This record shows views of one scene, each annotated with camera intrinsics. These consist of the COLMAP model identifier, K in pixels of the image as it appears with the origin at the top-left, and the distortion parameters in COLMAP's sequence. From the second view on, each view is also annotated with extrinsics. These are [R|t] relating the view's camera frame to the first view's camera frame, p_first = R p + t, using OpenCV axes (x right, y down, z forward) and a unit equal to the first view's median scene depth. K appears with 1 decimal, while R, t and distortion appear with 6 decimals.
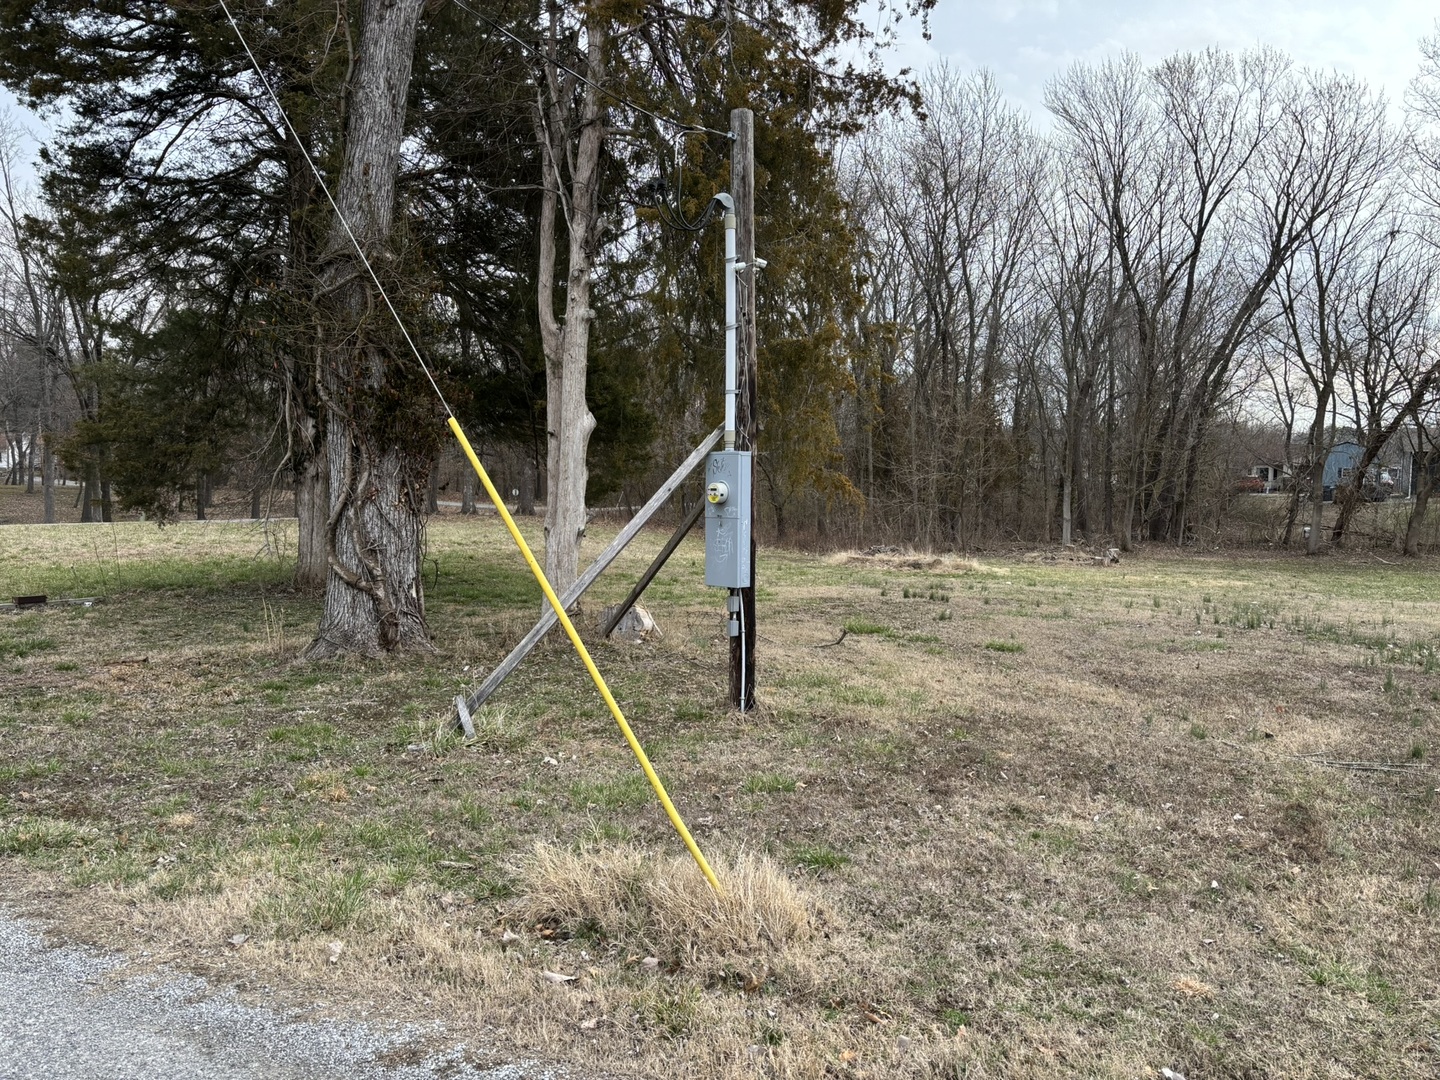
lens RADIAL K [[1086.8, 0, 720.0], [0, 1086.8, 540.0], [0, 0, 1]] dist [0.066539, -0.080406]
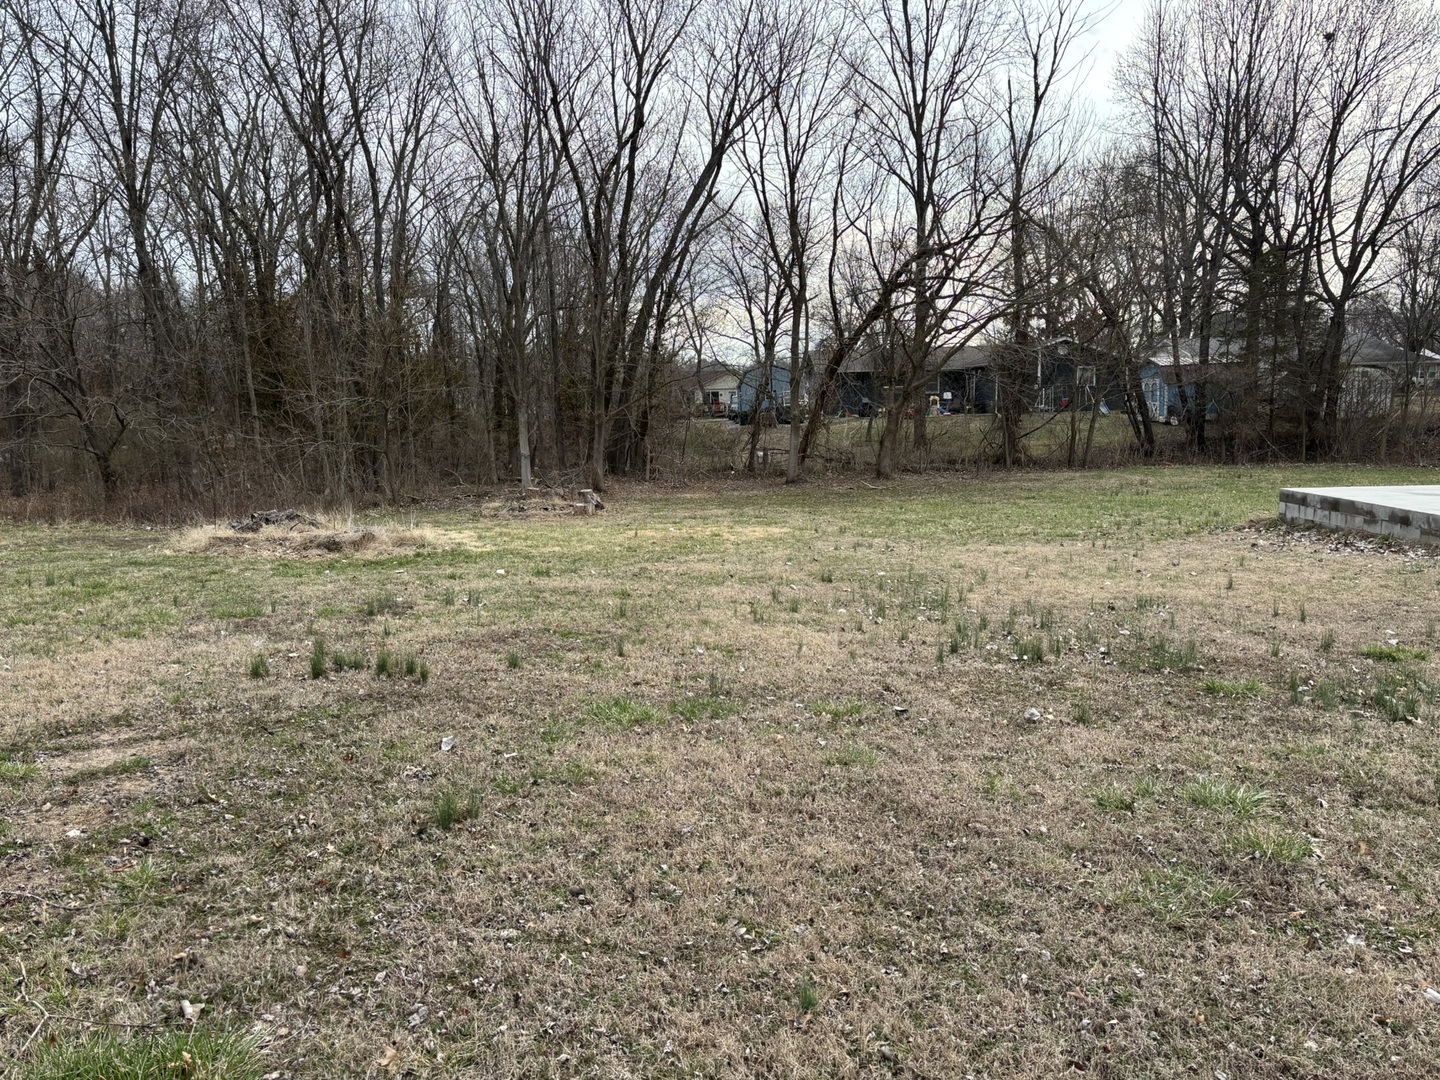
lens RADIAL K [[1086.8, 0, 720.0], [0, 1086.8, 540.0], [0, 0, 1]] dist [0.066539, -0.080406]
pose [[0.863962, -0.087196, 0.495950, 0.049624], [0.057934, 0.995566, 0.074114, -0.009113], [-0.500213, -0.035299, 0.865183, 0.278769]]
